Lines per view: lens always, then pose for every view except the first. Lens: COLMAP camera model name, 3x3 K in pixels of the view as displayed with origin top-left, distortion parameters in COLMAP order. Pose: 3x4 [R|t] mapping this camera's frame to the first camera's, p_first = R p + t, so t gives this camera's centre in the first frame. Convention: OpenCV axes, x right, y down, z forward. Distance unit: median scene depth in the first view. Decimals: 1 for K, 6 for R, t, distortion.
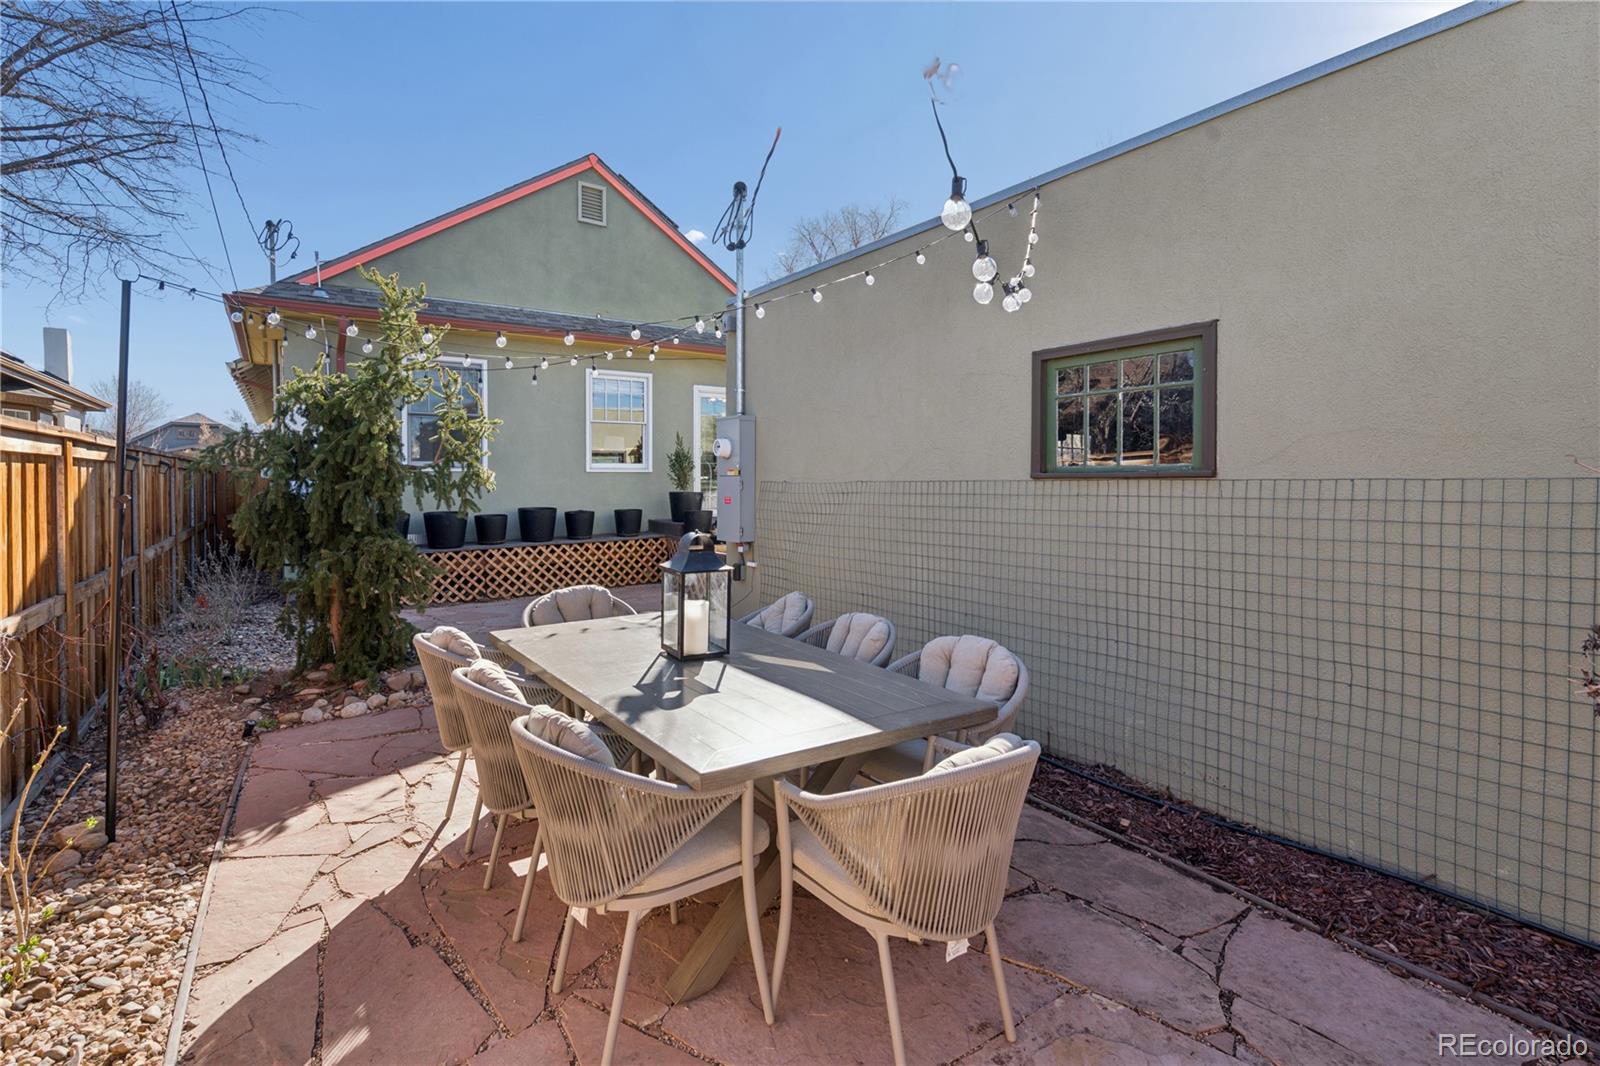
lens RADIAL K [[755.1, 0, 791.8], [0, 755.1, 524.1], [0, 0, 1]] dist [0.001454, 0.000351]
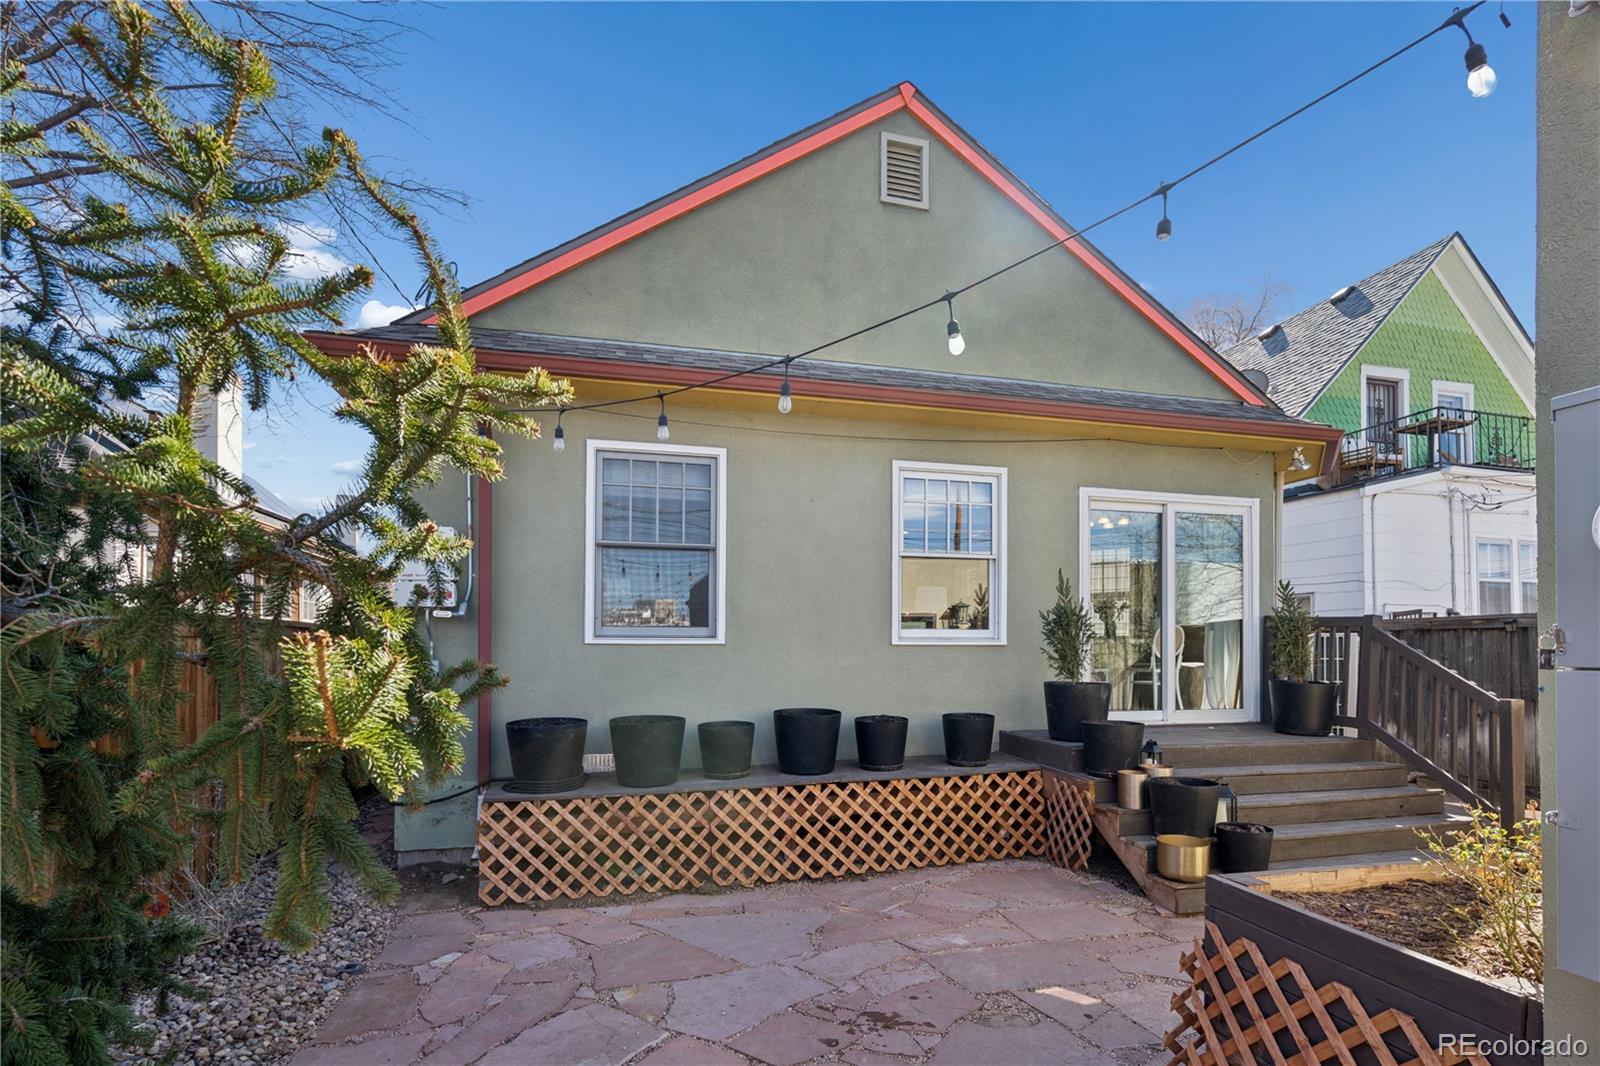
lens RADIAL K [[755.1, 0, 791.8], [0, 755.1, 524.1], [0, 0, 1]] dist [0.001454, 0.000351]
pose [[0.926484, -0.055726, -0.372184, -0.134136], [-0.026634, 0.976787, -0.212551, -0.036631], [0.375389, 0.206838, 0.903494, 0.467540]]
